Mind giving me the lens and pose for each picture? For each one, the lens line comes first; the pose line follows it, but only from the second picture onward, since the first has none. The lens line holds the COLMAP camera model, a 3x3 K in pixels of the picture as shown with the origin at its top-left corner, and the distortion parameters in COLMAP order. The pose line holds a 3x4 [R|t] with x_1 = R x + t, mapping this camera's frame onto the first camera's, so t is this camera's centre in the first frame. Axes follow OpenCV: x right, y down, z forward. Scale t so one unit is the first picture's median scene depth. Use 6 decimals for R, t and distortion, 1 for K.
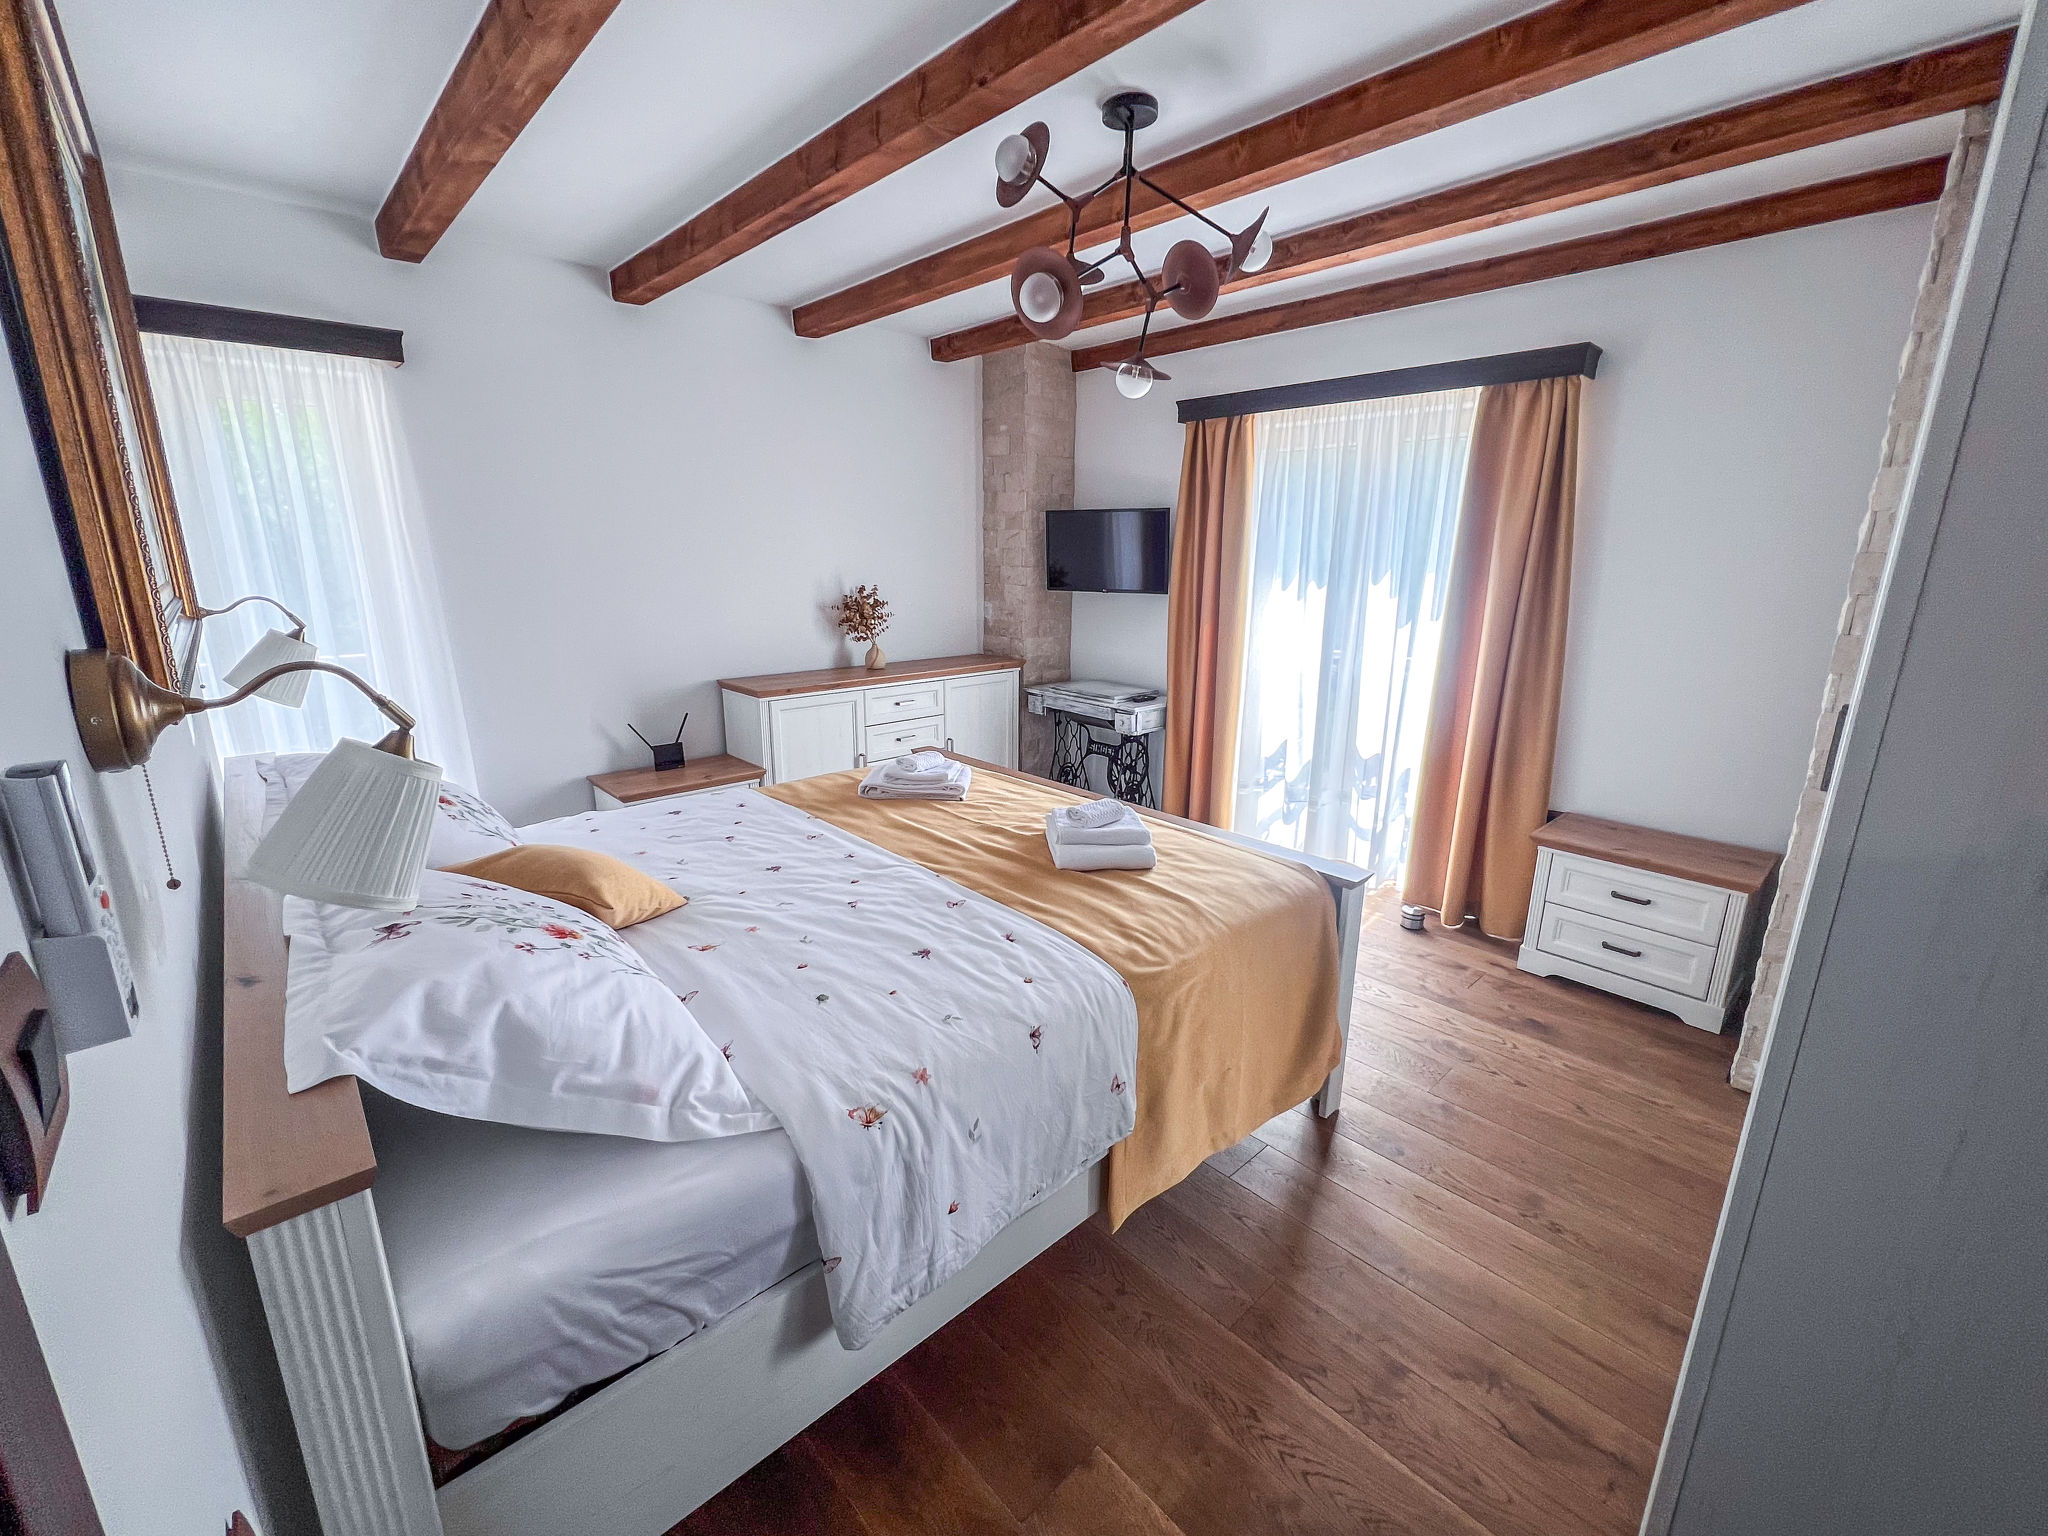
lens RADIAL K [[823.0, 0, 1022.1], [0, 823.0, 765.1], [0, 0, 1]] dist [-0.002300, 0.000407]
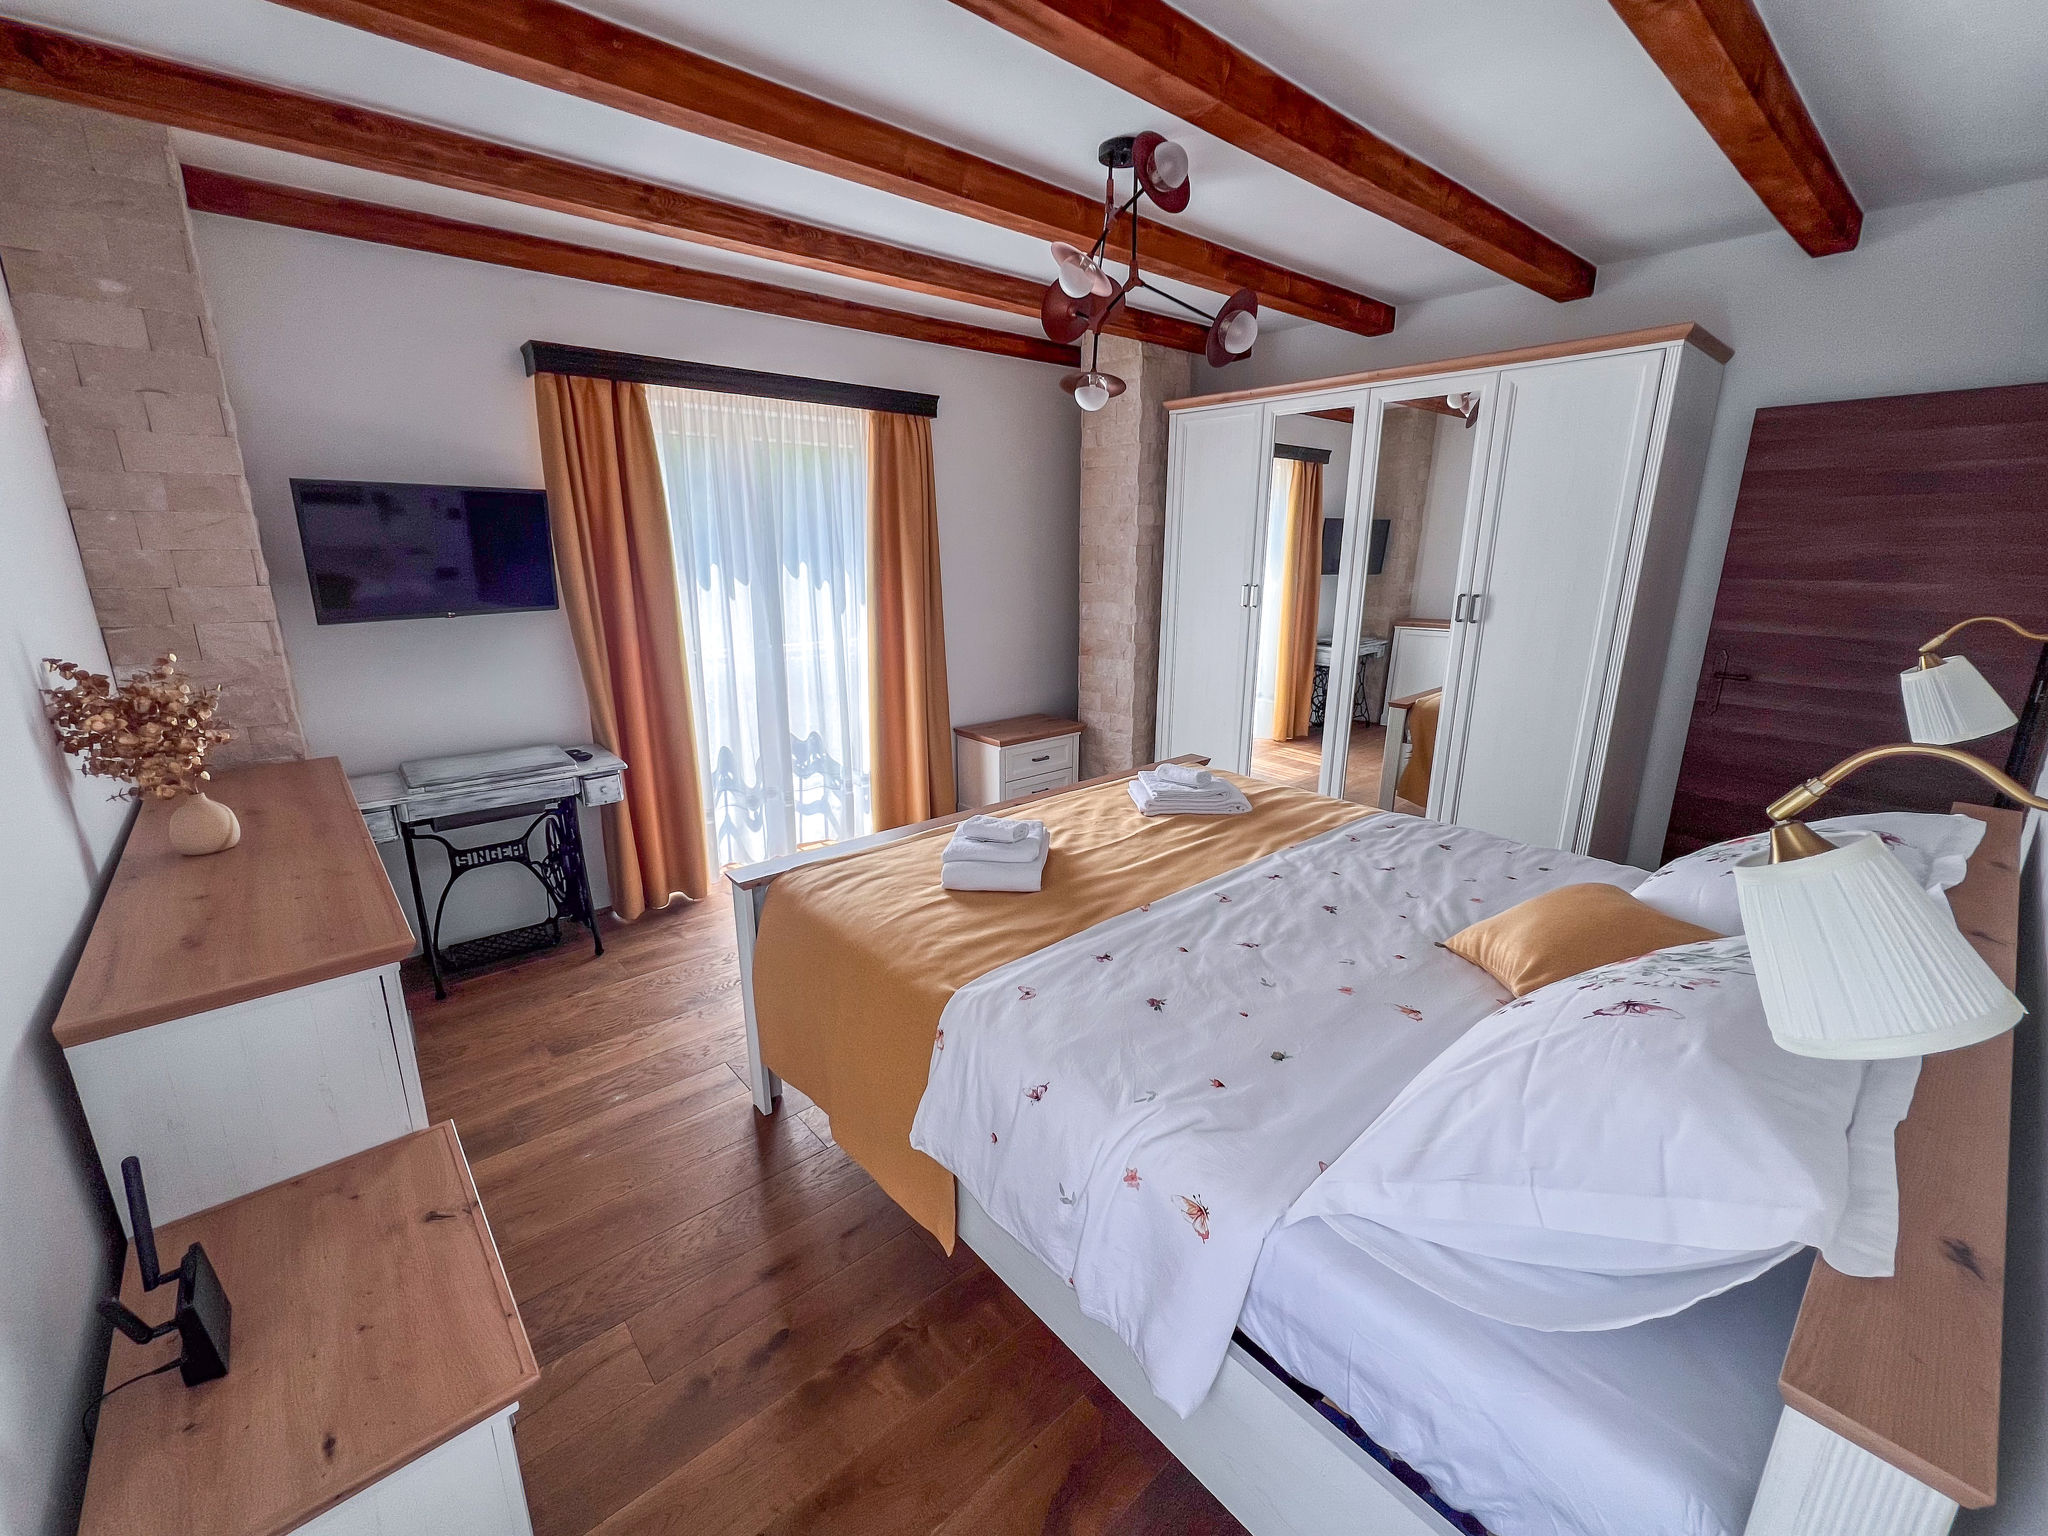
lens RADIAL K [[857.0, 0, 968.2], [0, 857.0, 776.0], [0, 0, 1]] dist [-0.000709, 0.000342]
pose [[0.061306, -0.272268, 0.960266, -0.936714], [0.254194, 0.934613, 0.248766, -0.273421], [-0.965208, 0.228843, 0.126506, 0.966553]]
